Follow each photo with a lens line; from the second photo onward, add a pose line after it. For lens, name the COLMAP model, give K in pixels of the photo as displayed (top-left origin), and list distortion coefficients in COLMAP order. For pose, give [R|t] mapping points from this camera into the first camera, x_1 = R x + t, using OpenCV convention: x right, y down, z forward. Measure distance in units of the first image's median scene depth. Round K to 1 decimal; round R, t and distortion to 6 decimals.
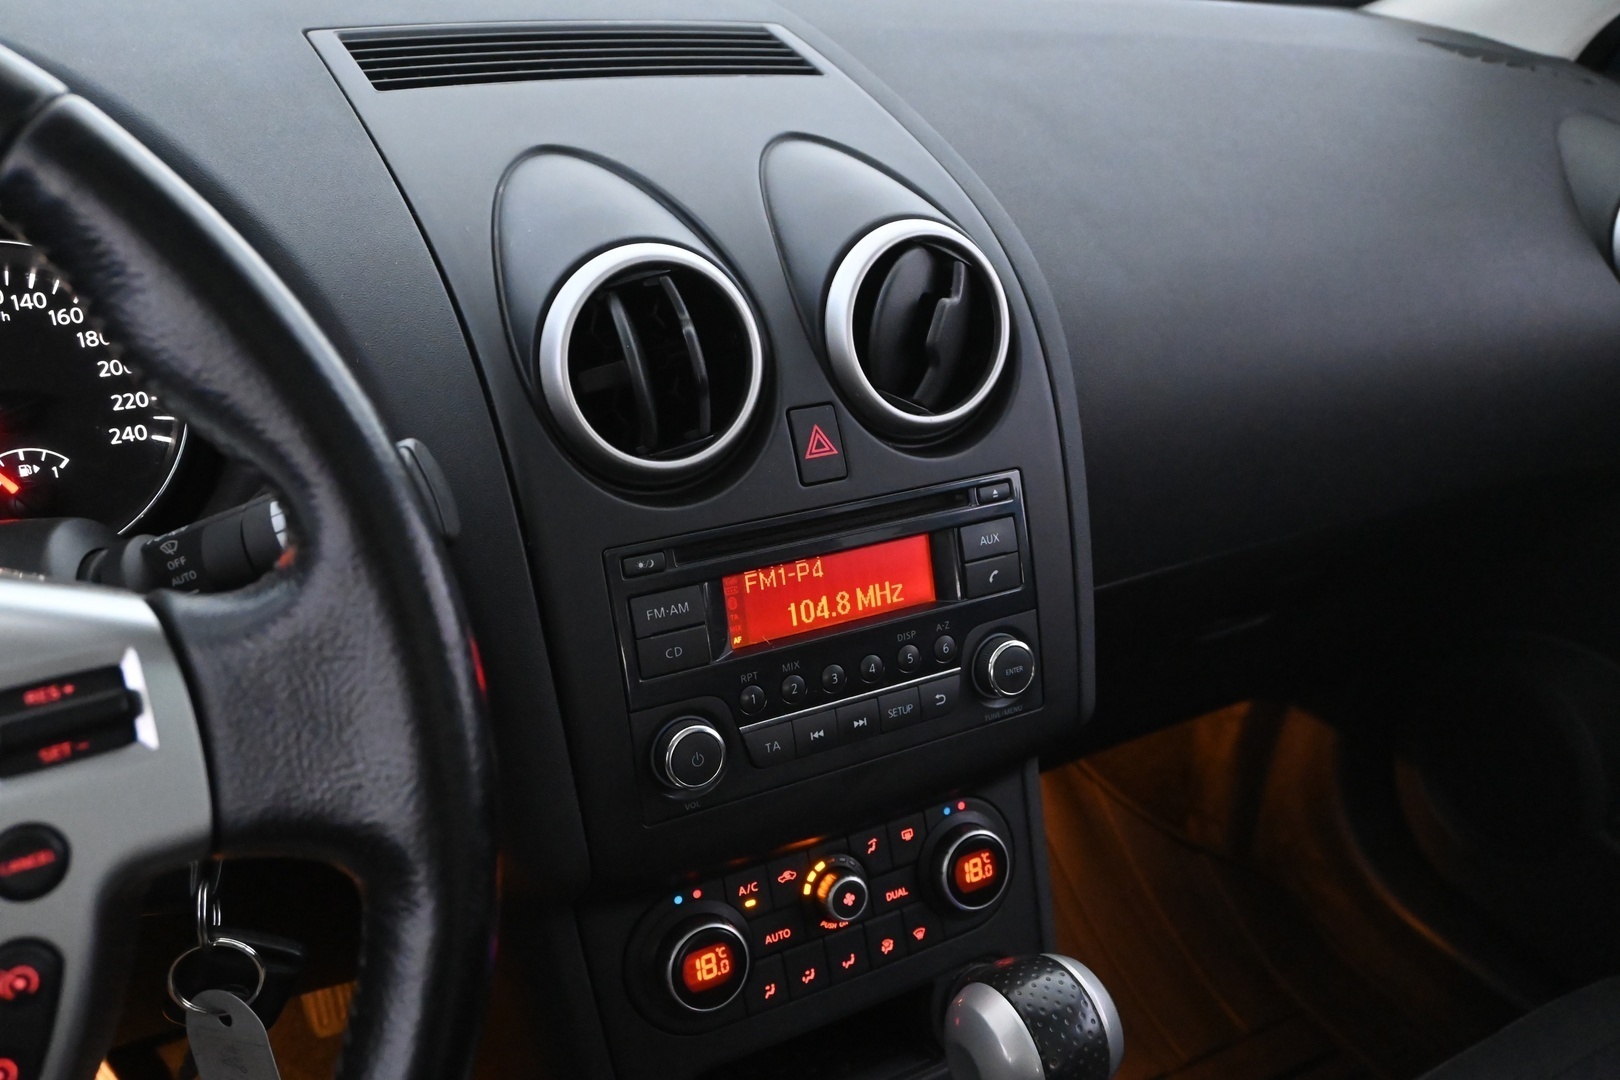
lens RADIAL K [[1314.7, 0, 815.7], [0, 1314.7, 582.5], [0, 0, 1]] dist [-0.001846, -0.002533]
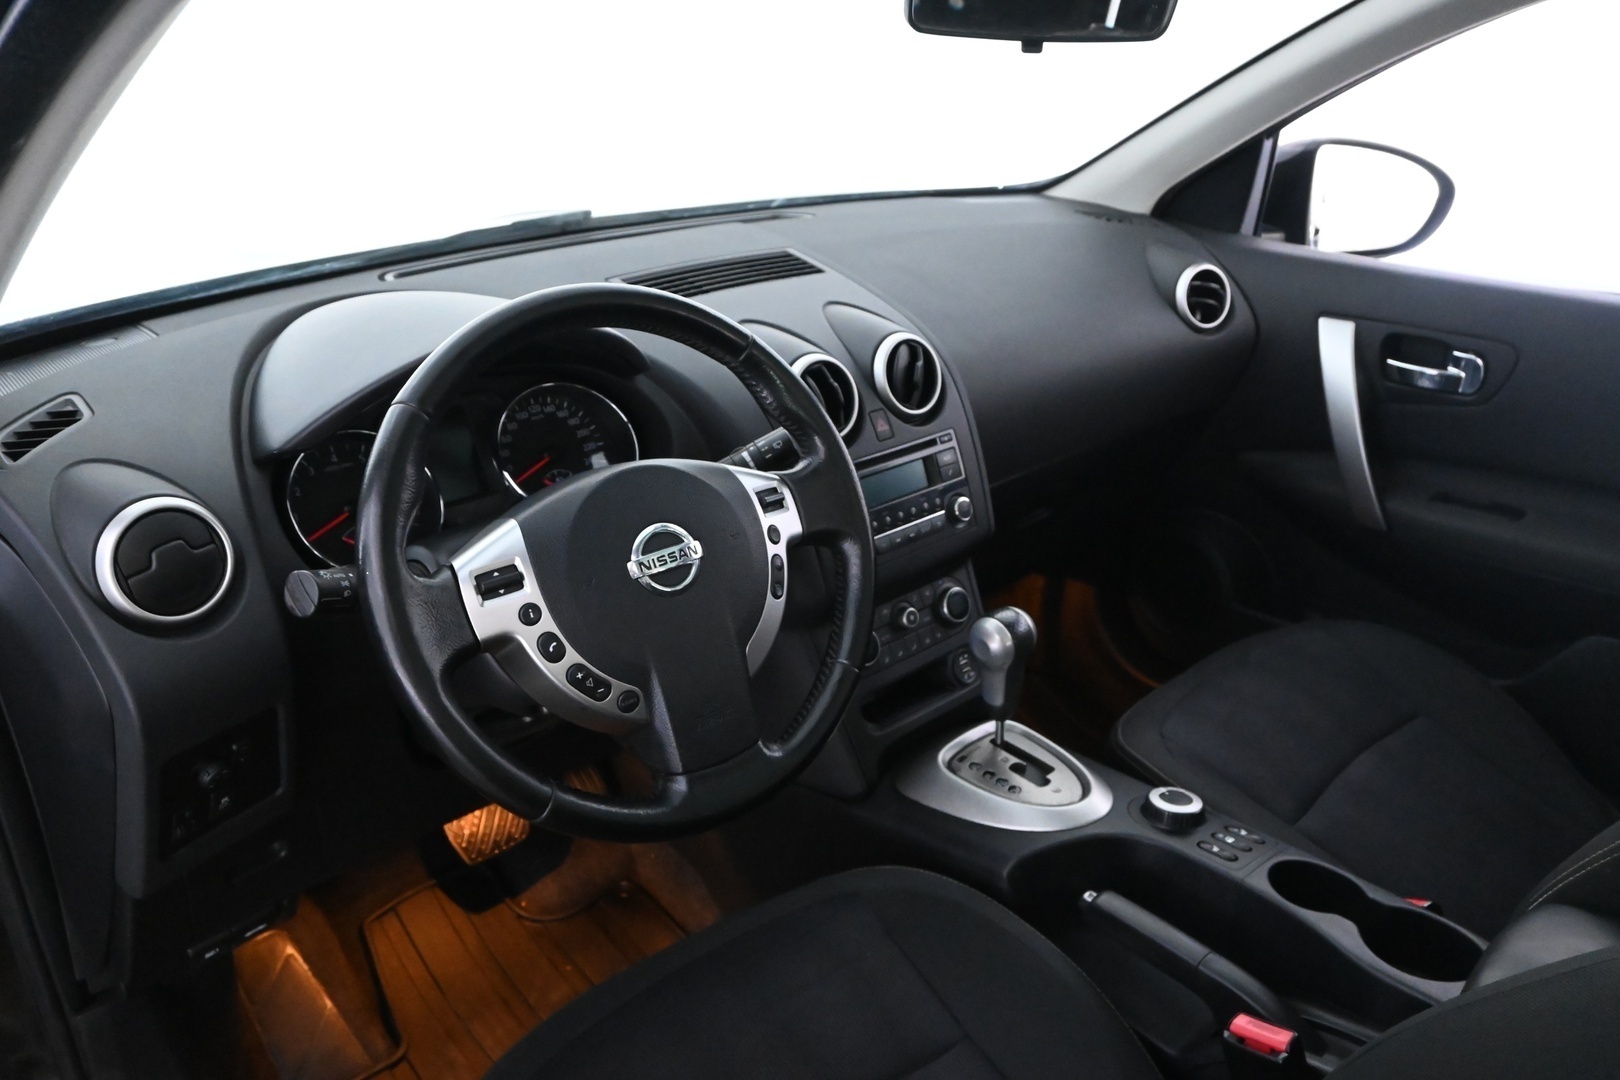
lens RADIAL K [[1173.4, 0, 810.0], [0, 1173.4, 540.0], [0, 0, 1]] dist [-0.000063, -0.000152]
pose [[0.976214, -0.141868, 0.163951, -0.494211], [0.154302, 0.985837, -0.065707, 0.221379], [-0.152307, 0.089442, 0.984278, -1.087534]]
